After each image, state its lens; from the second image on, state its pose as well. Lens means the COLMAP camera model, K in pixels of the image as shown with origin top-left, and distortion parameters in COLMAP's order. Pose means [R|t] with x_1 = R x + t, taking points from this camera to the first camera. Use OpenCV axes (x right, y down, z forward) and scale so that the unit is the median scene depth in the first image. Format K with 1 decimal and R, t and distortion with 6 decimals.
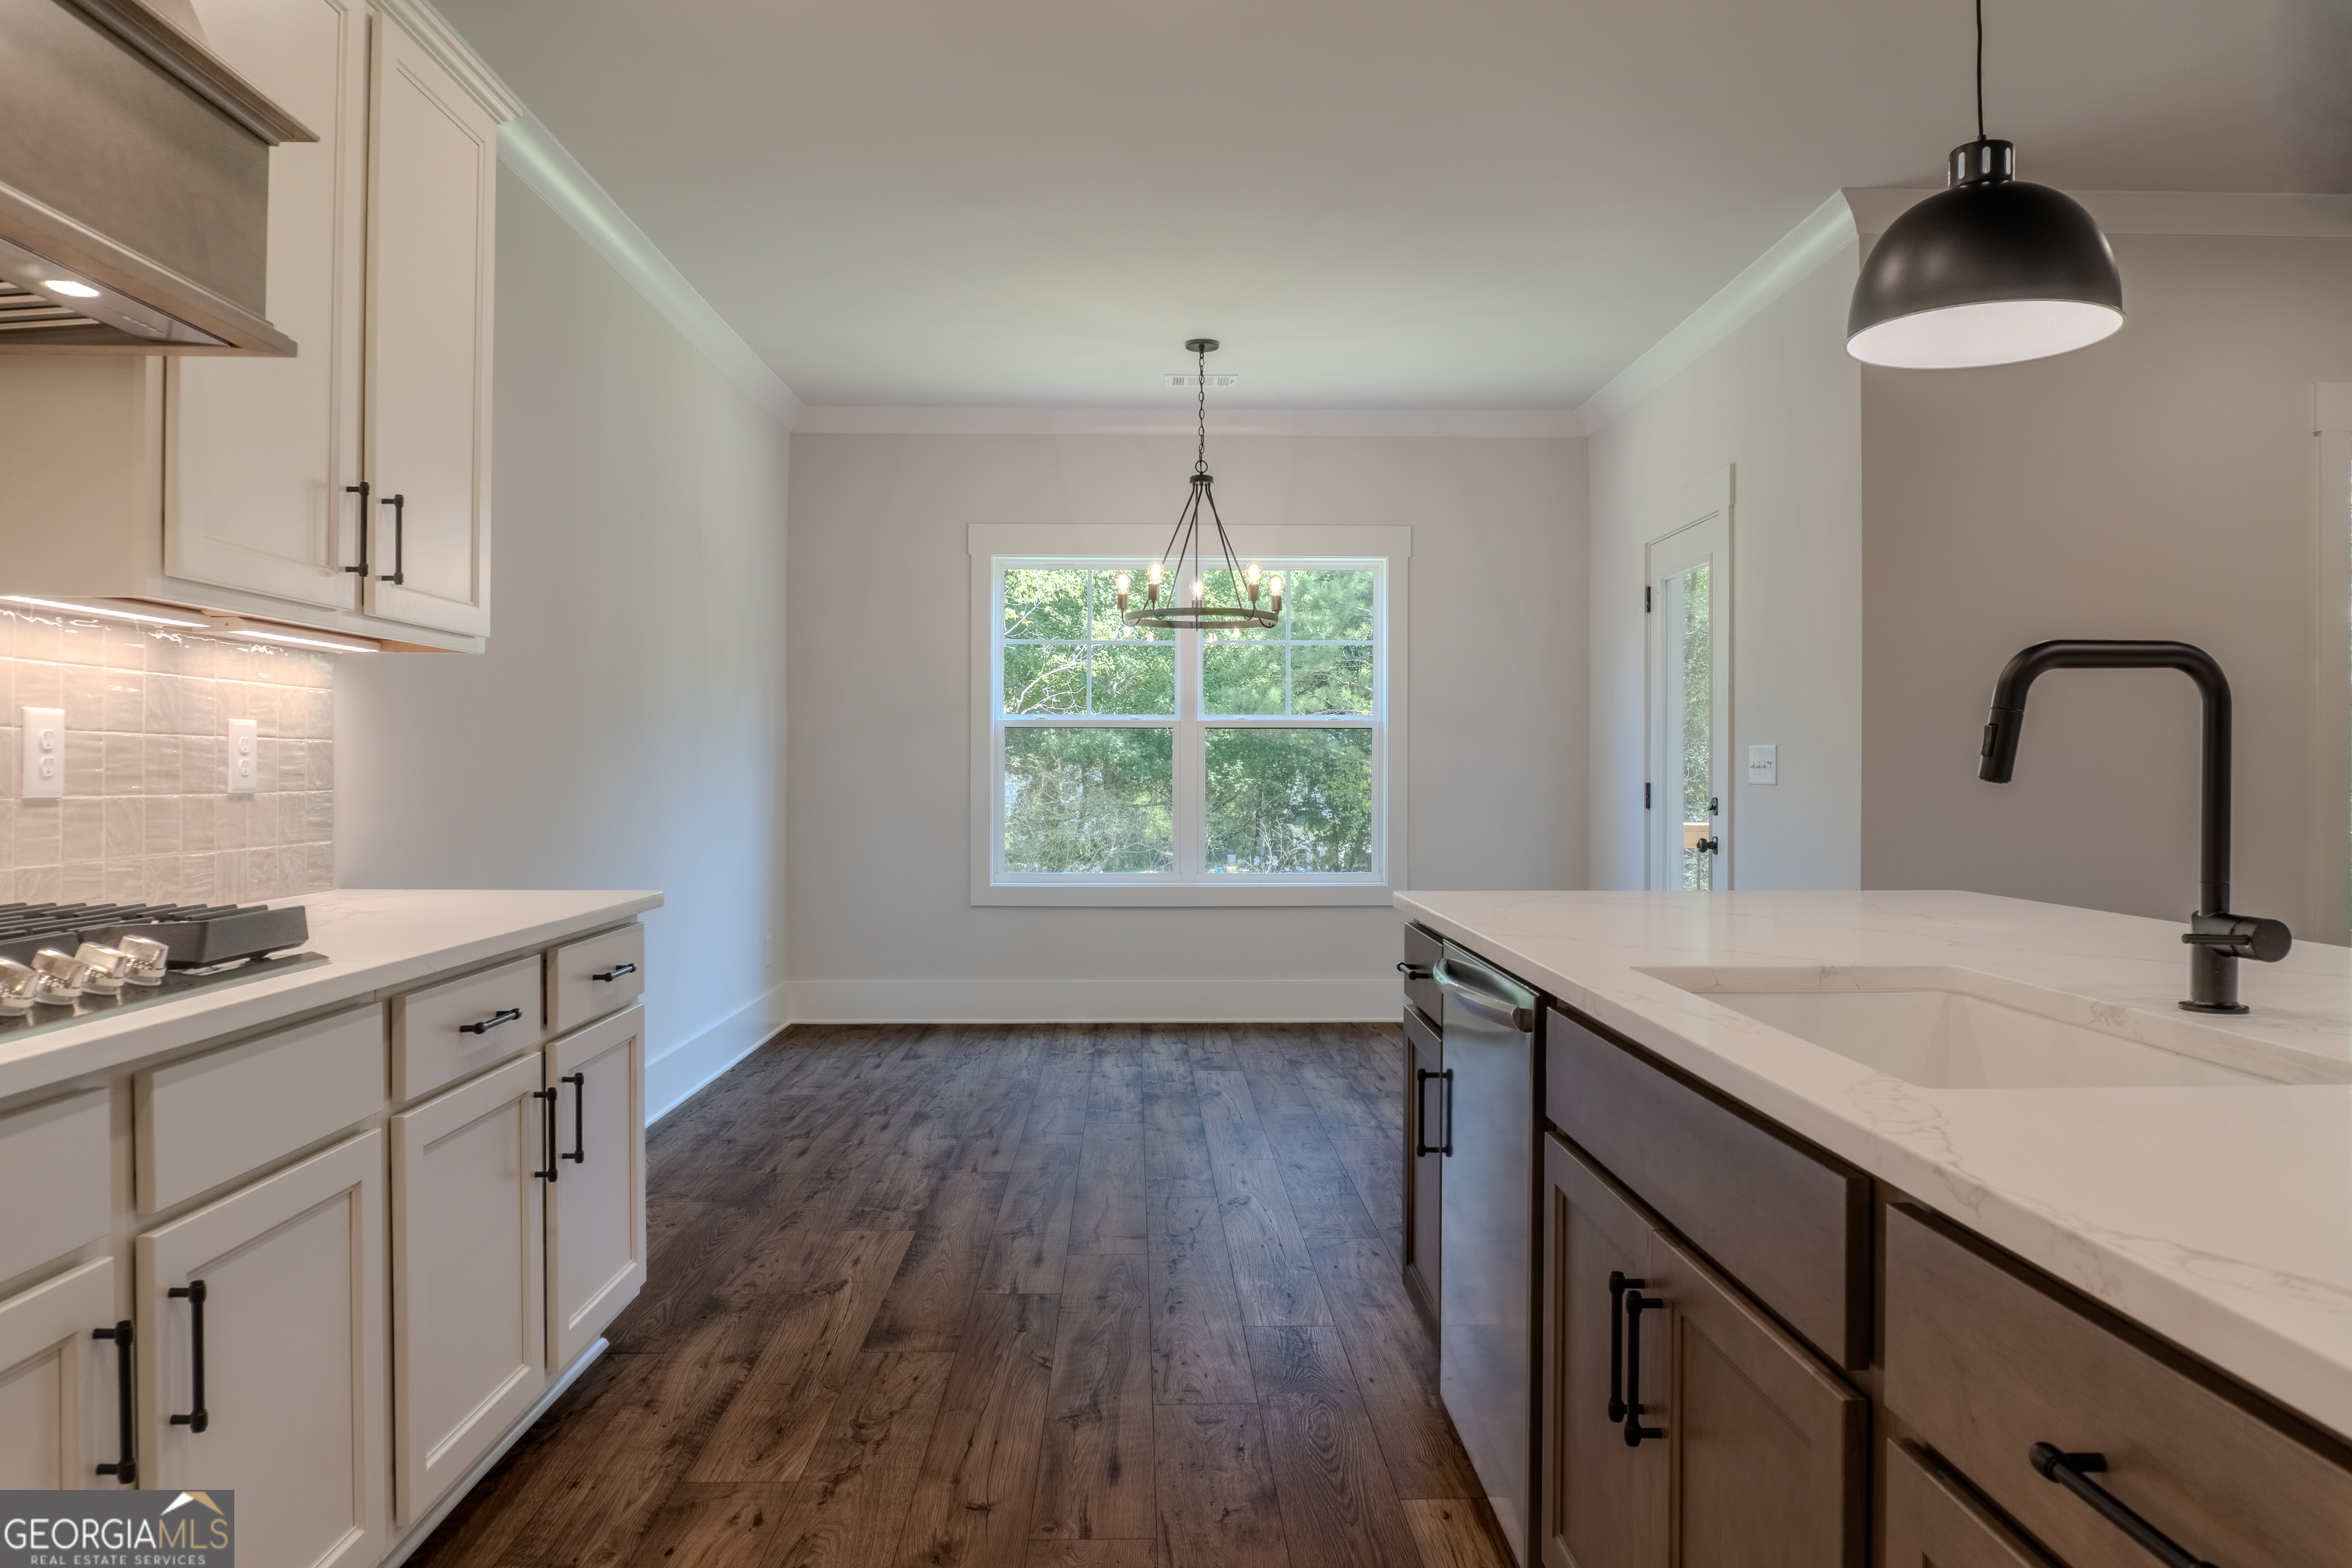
lens RADIAL K [[1589.1, 0, 1178.0], [0, 1589.1, 789.2], [0, 0, 1]] dist [-0.024579, -0.004303]
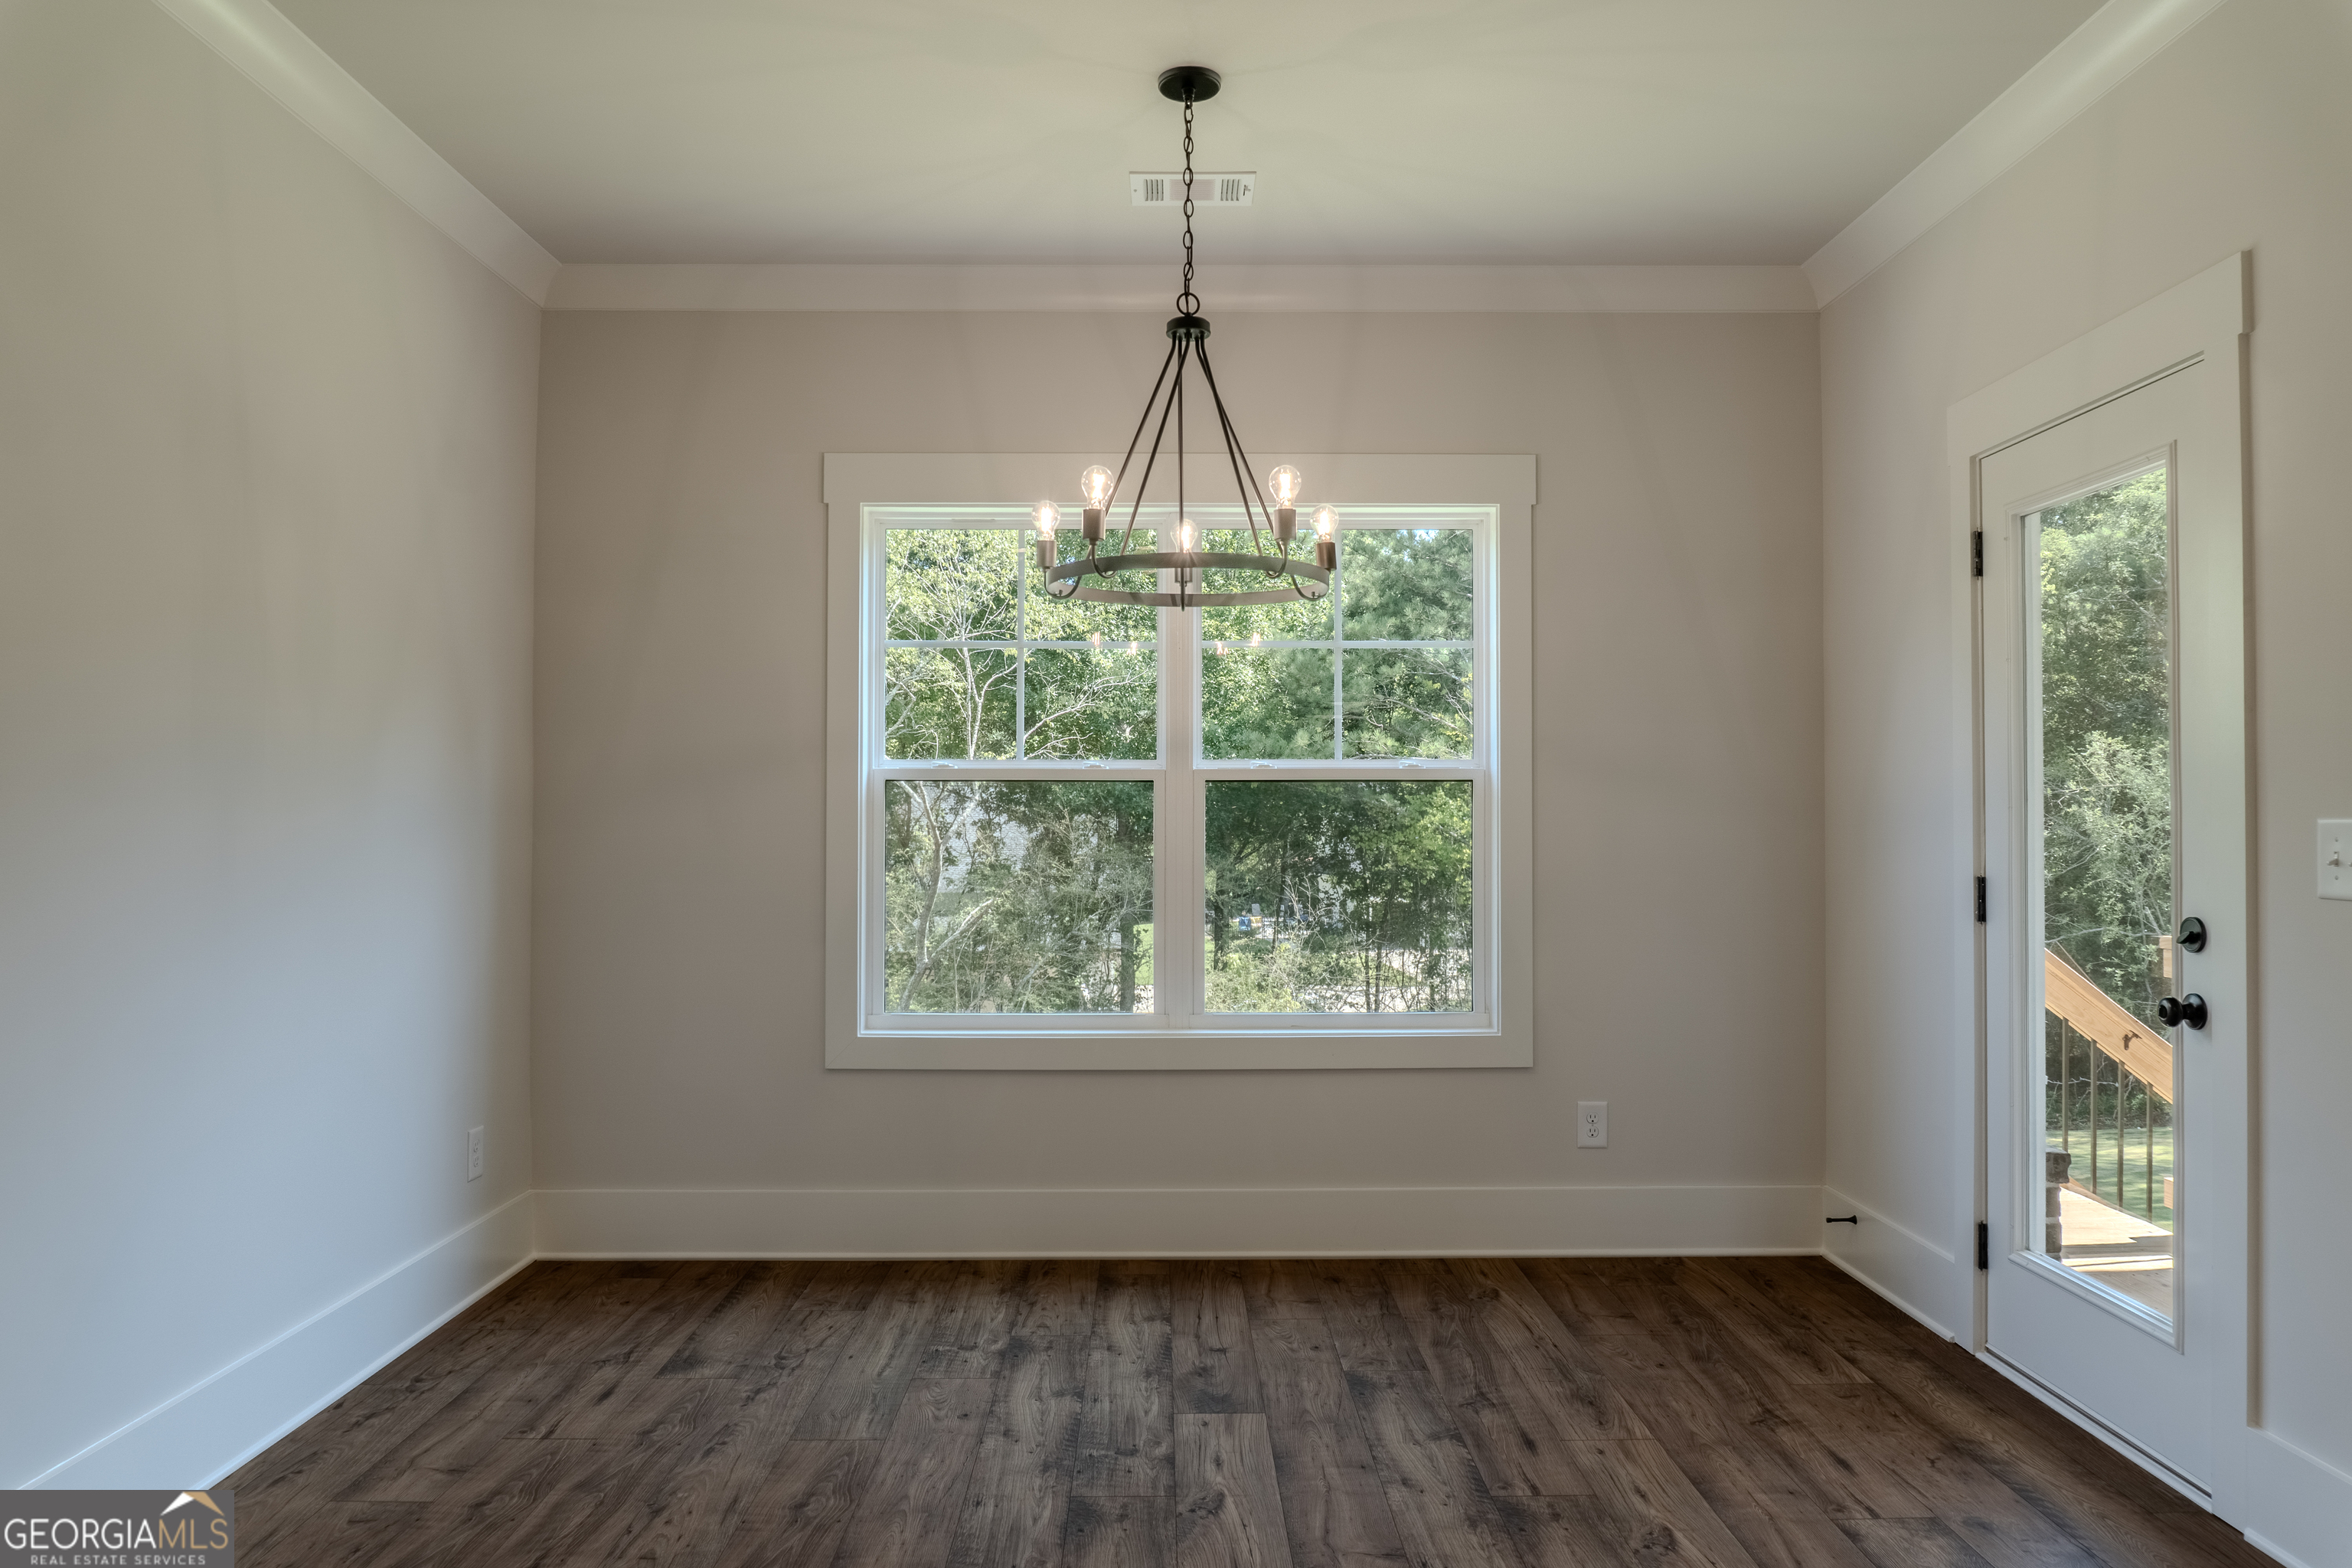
lens RADIAL K [[1589.1, 0, 1178.0], [0, 1589.1, 789.2], [0, 0, 1]] dist [-0.024579, -0.004303]
pose [[0.999886, -0.001115, -0.015057, 0.016304], [0.000672, 0.999567, -0.029418, -0.017258], [0.015083, 0.029404, 0.999454, 0.389910]]
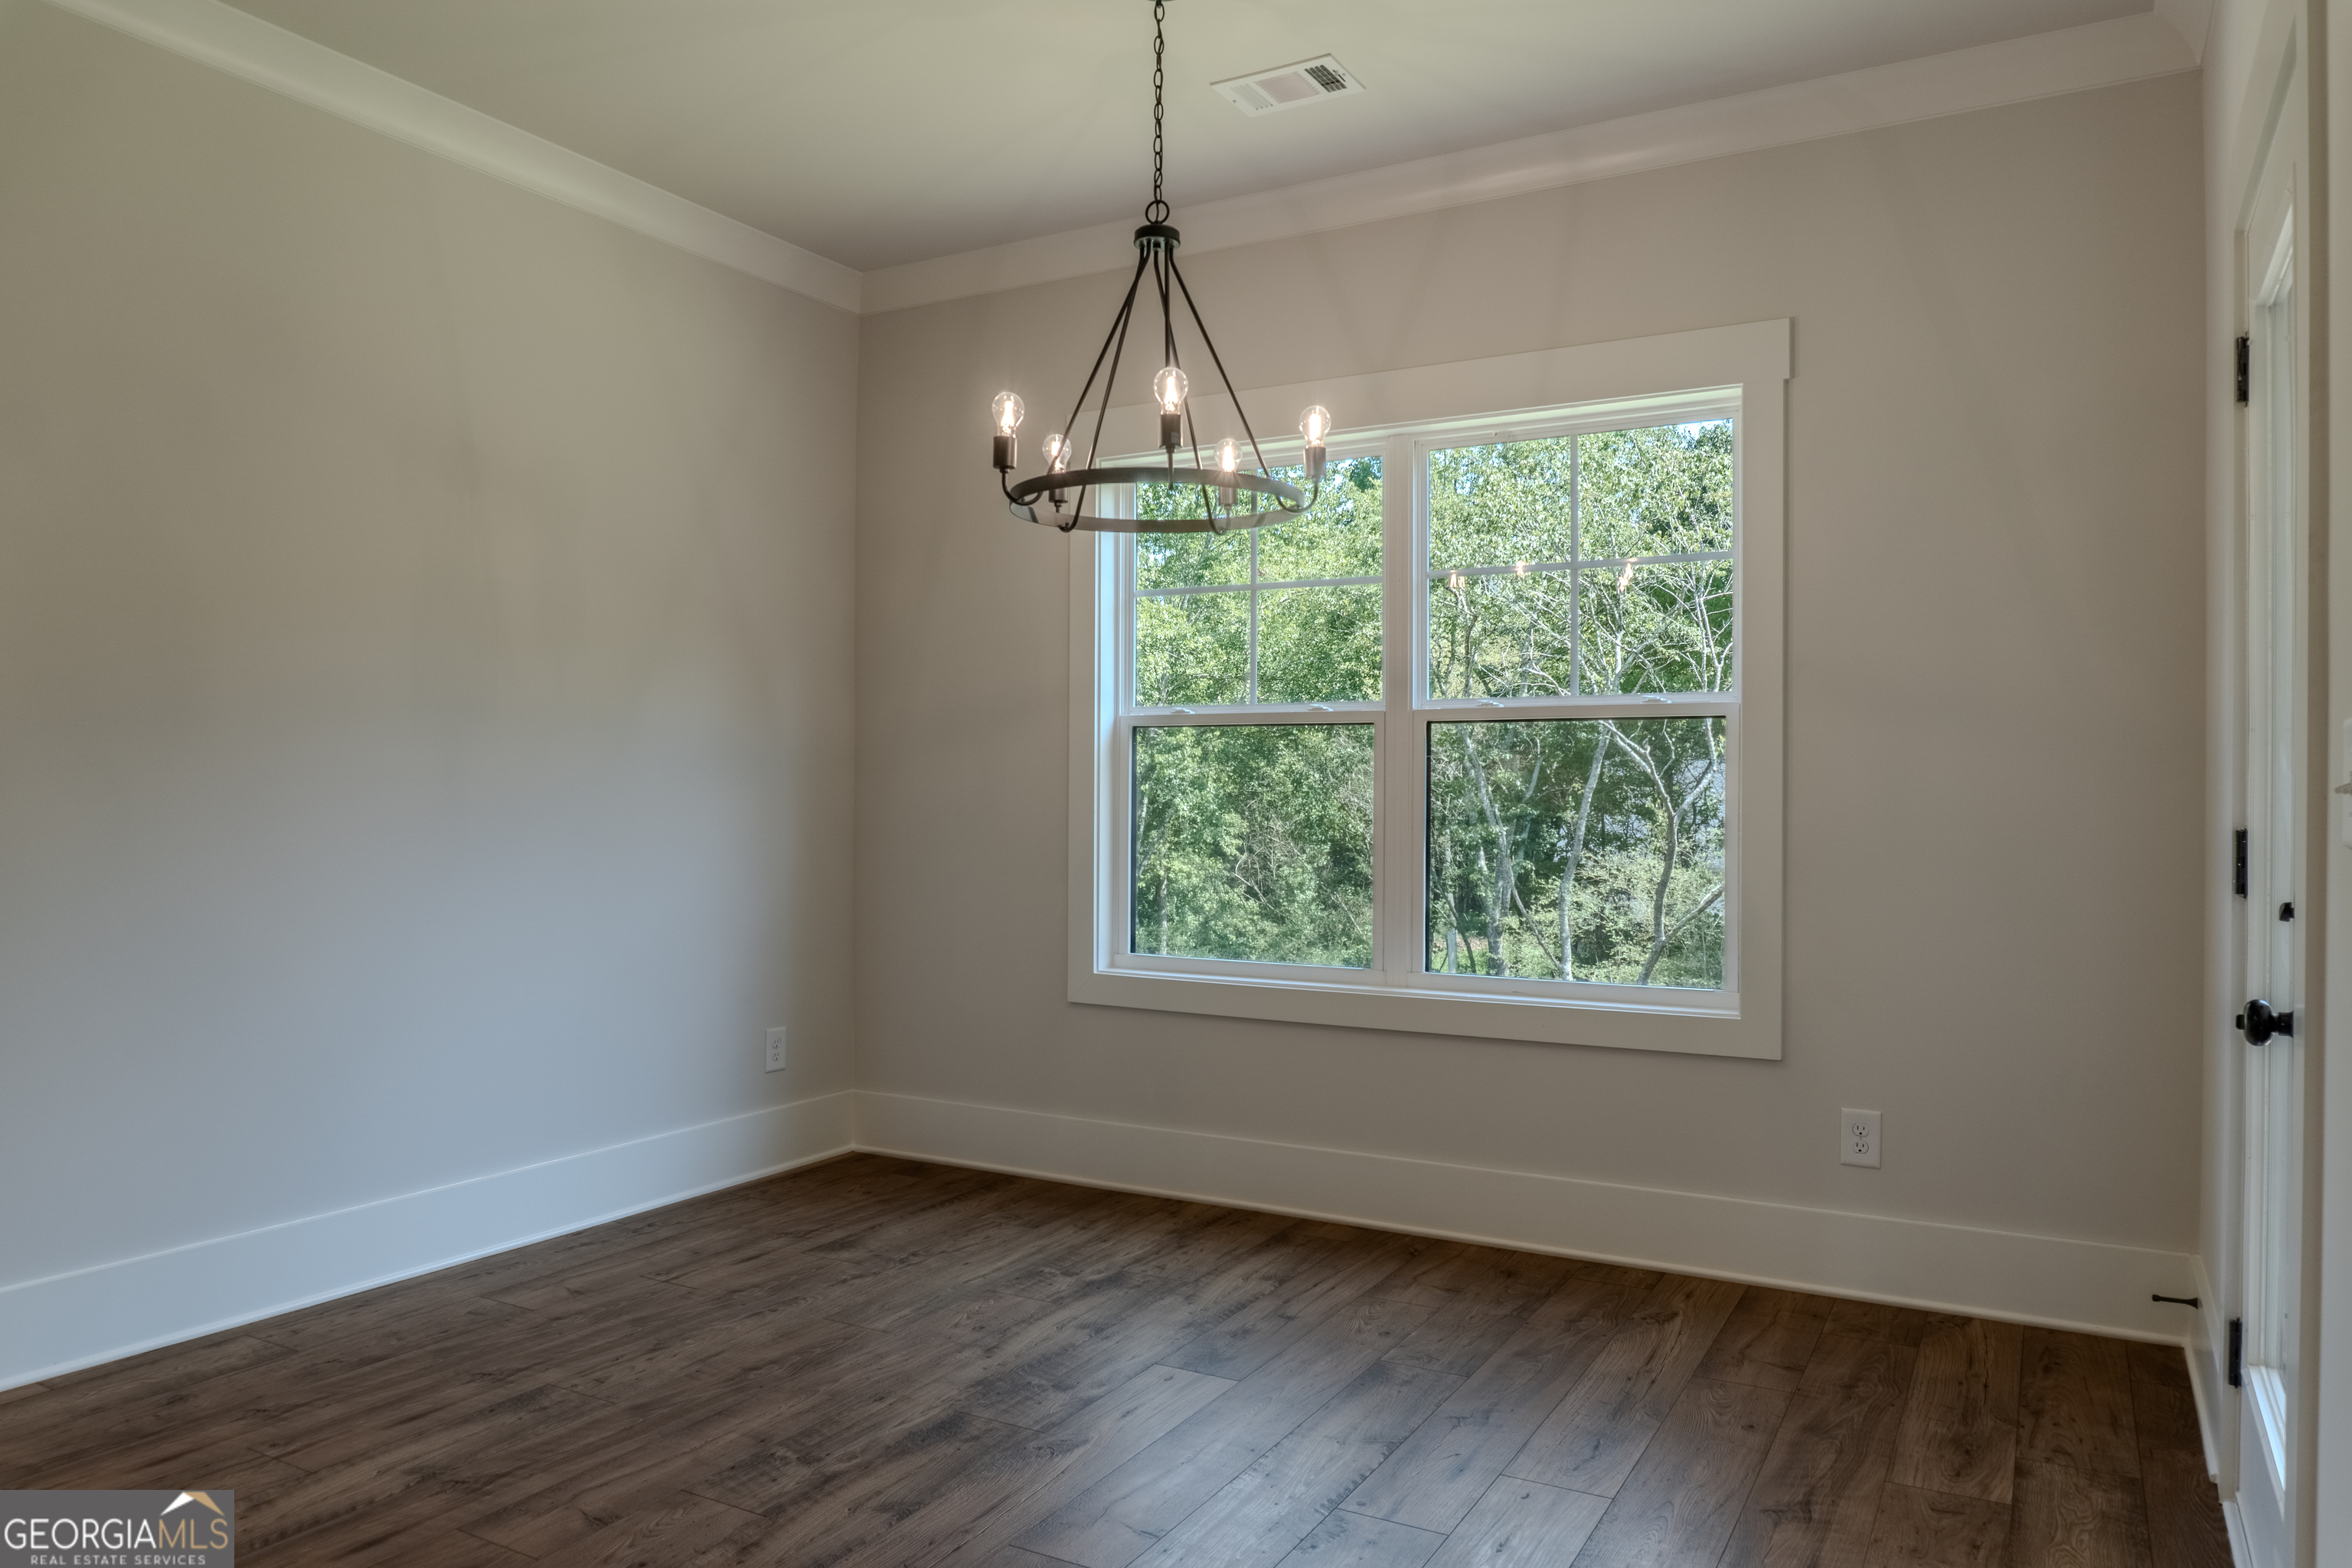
lens RADIAL K [[1589.1, 0, 1178.0], [0, 1589.1, 789.2], [0, 0, 1]] dist [-0.024579, -0.004303]
pose [[0.855346, 0.003223, -0.518047, 0.245990], [-0.012299, 0.999825, -0.014086, -0.004901], [0.517911, 0.018420, 0.855236, 0.474442]]
